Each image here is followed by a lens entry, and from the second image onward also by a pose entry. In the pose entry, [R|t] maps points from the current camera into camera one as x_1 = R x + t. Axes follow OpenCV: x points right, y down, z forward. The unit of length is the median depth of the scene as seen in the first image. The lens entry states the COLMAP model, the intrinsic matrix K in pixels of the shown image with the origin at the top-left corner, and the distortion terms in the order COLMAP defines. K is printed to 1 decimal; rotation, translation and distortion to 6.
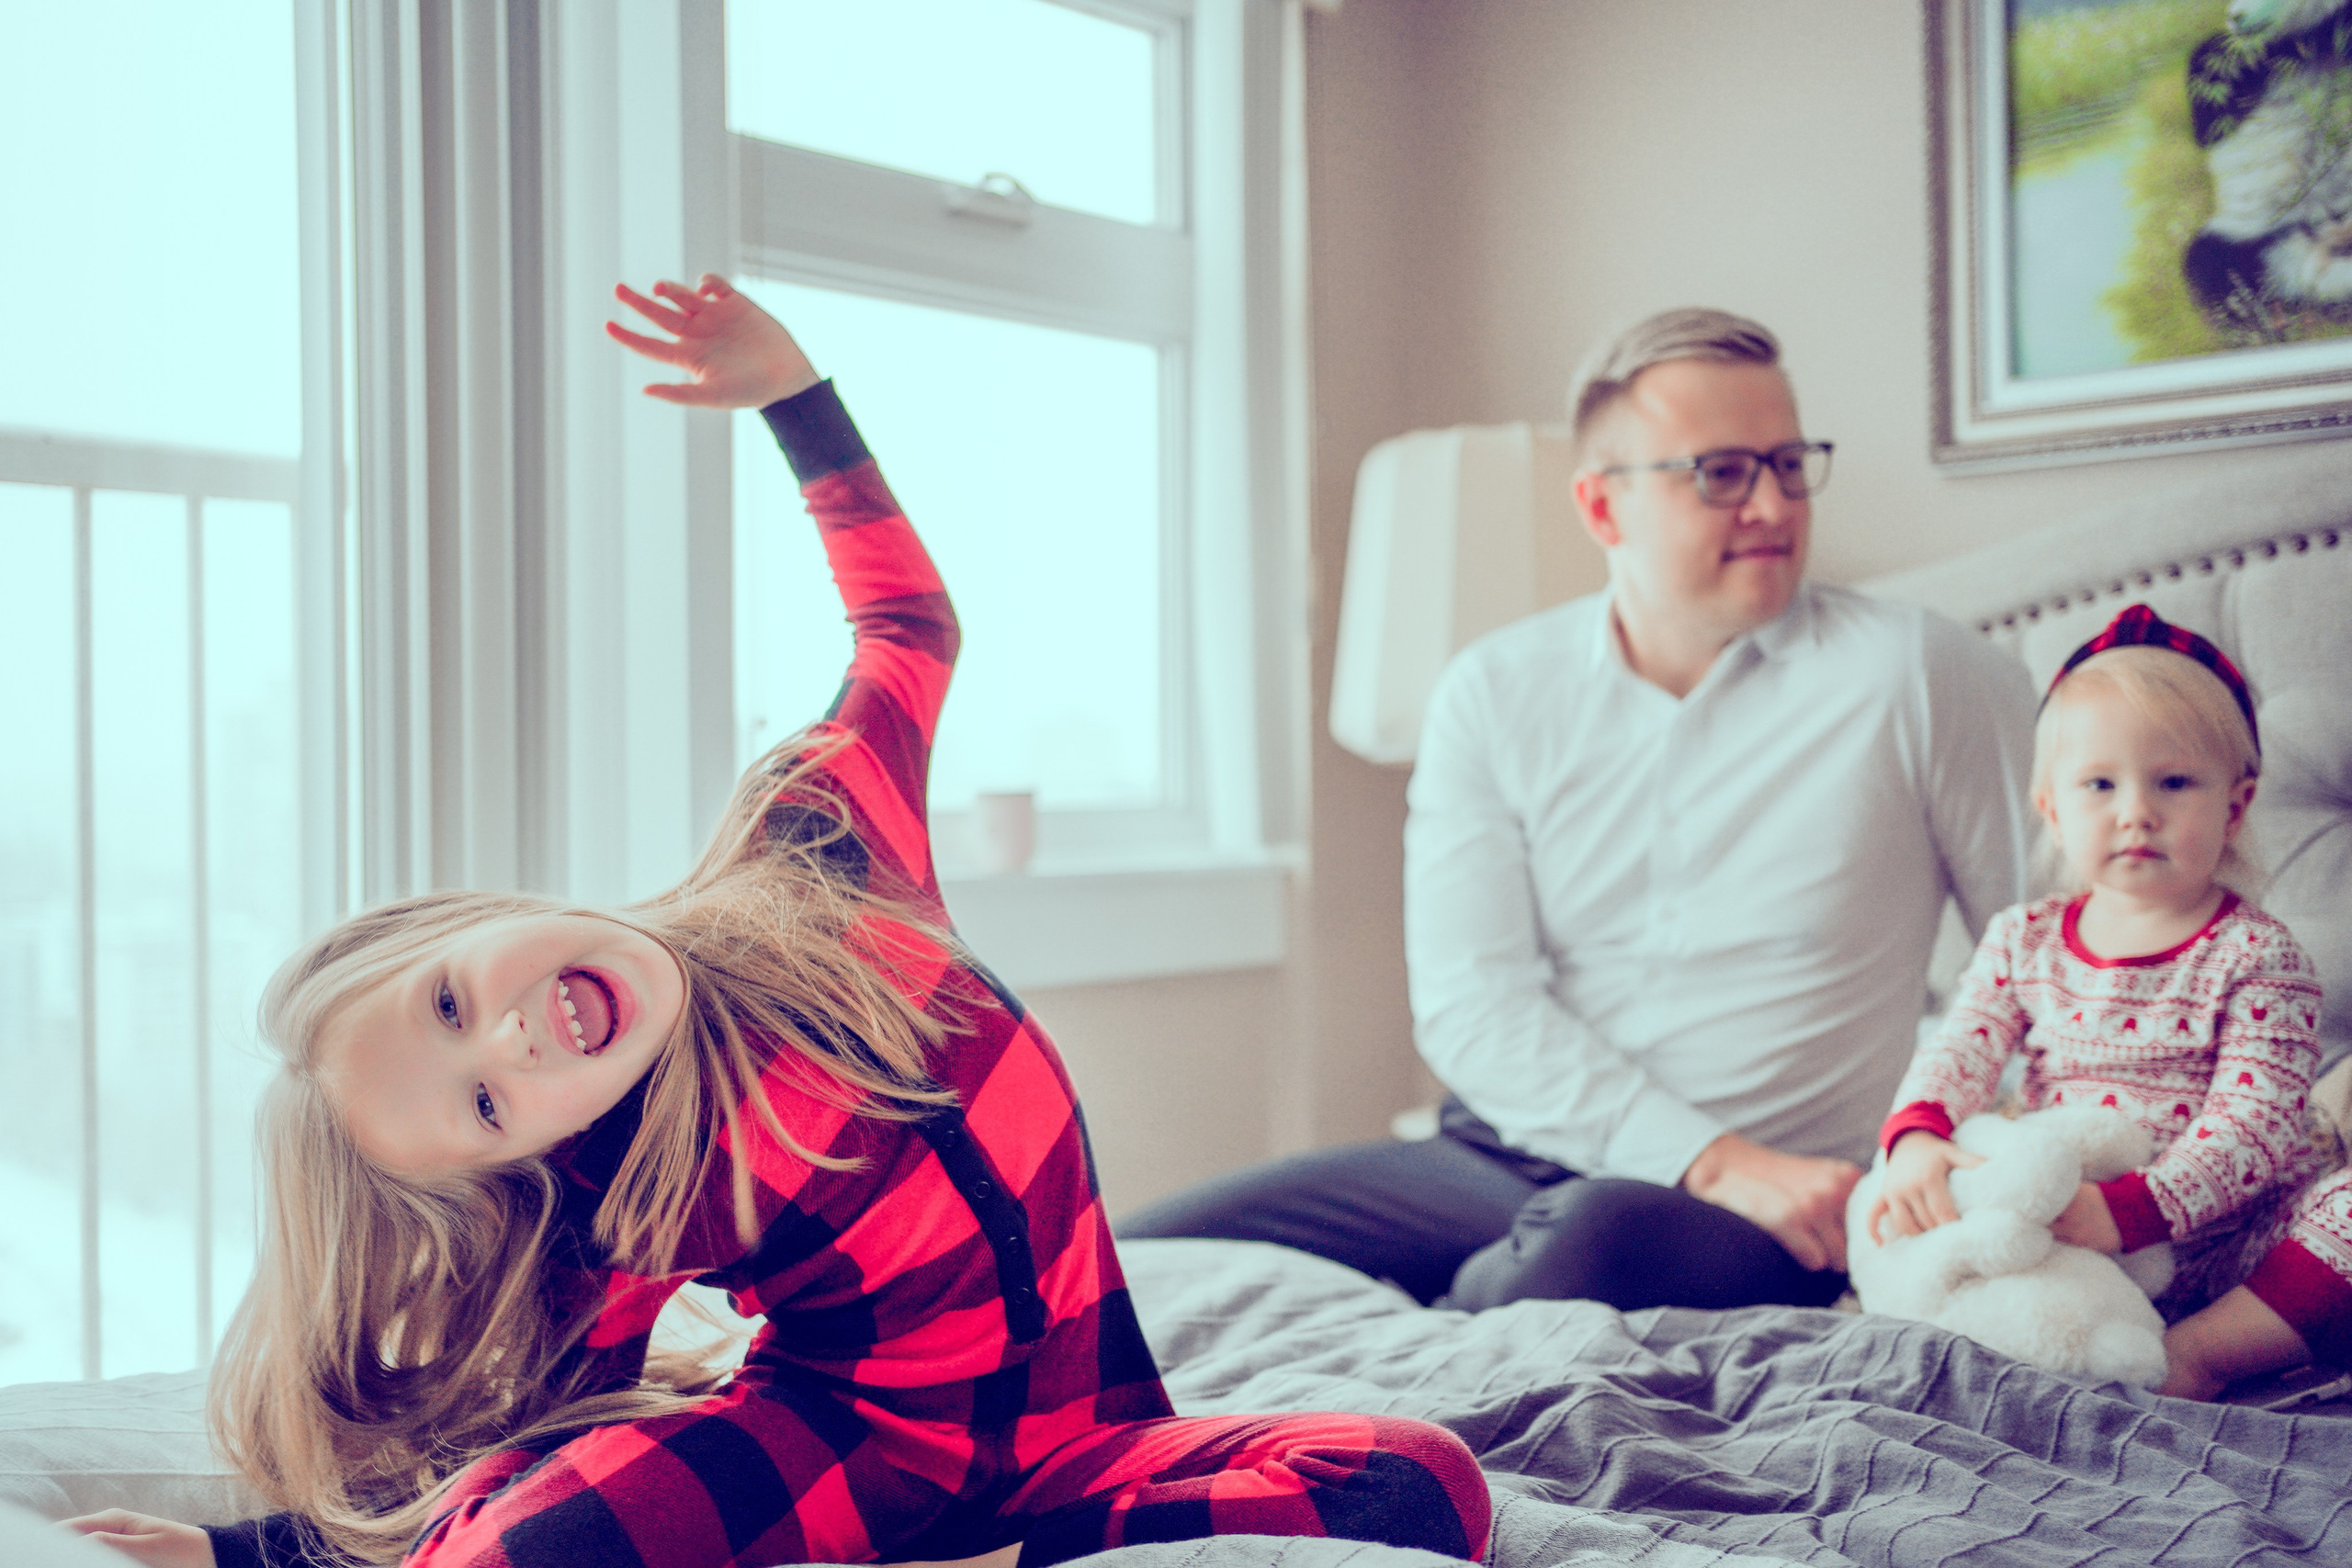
lens RADIAL K [[2326.9, 0, 1176.0], [0, 2326.9, 784.0], [0, 0, 1]] dist [0.003457, 0.086531]
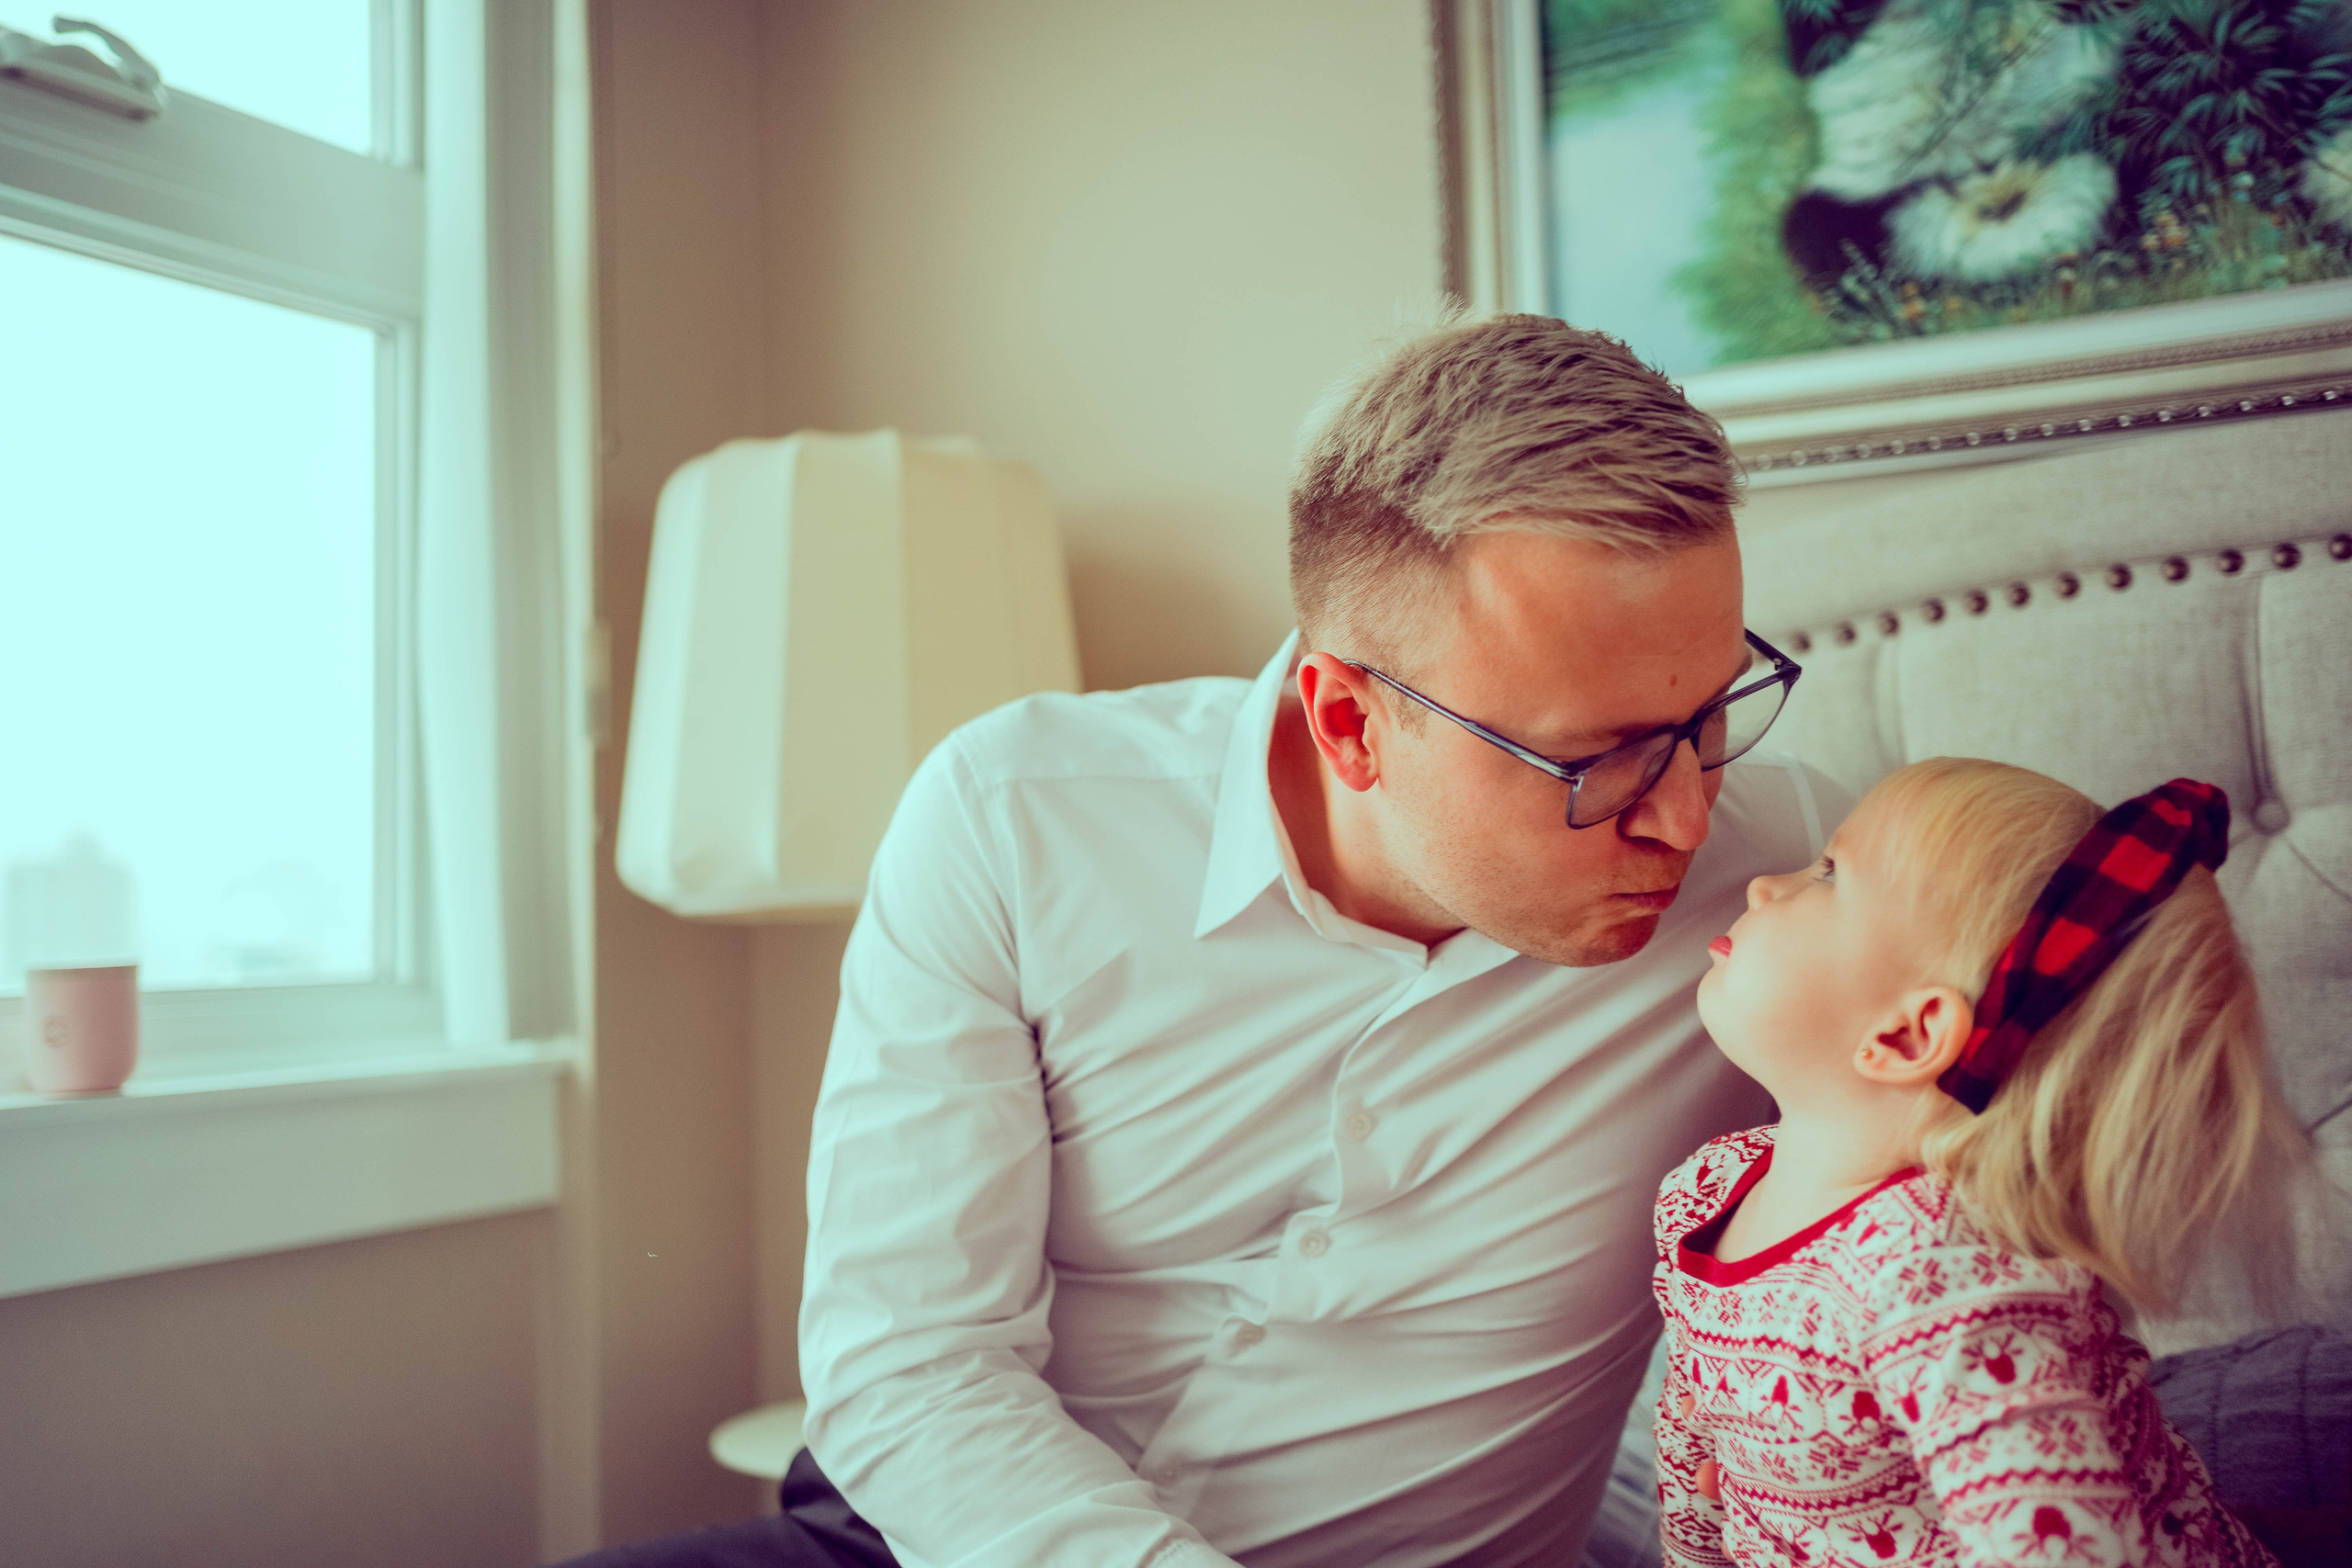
lens RADIAL K [[2326.9, 0, 1176.0], [0, 2326.9, 784.0], [0, 0, 1]] dist [0.003457, 0.086531]
pose [[0.964934, 0.005483, 0.262435, 0.056898], [0.010479, 0.998180, -0.059383, -0.007889], [-0.262283, 0.060051, 0.963121, 0.361451]]
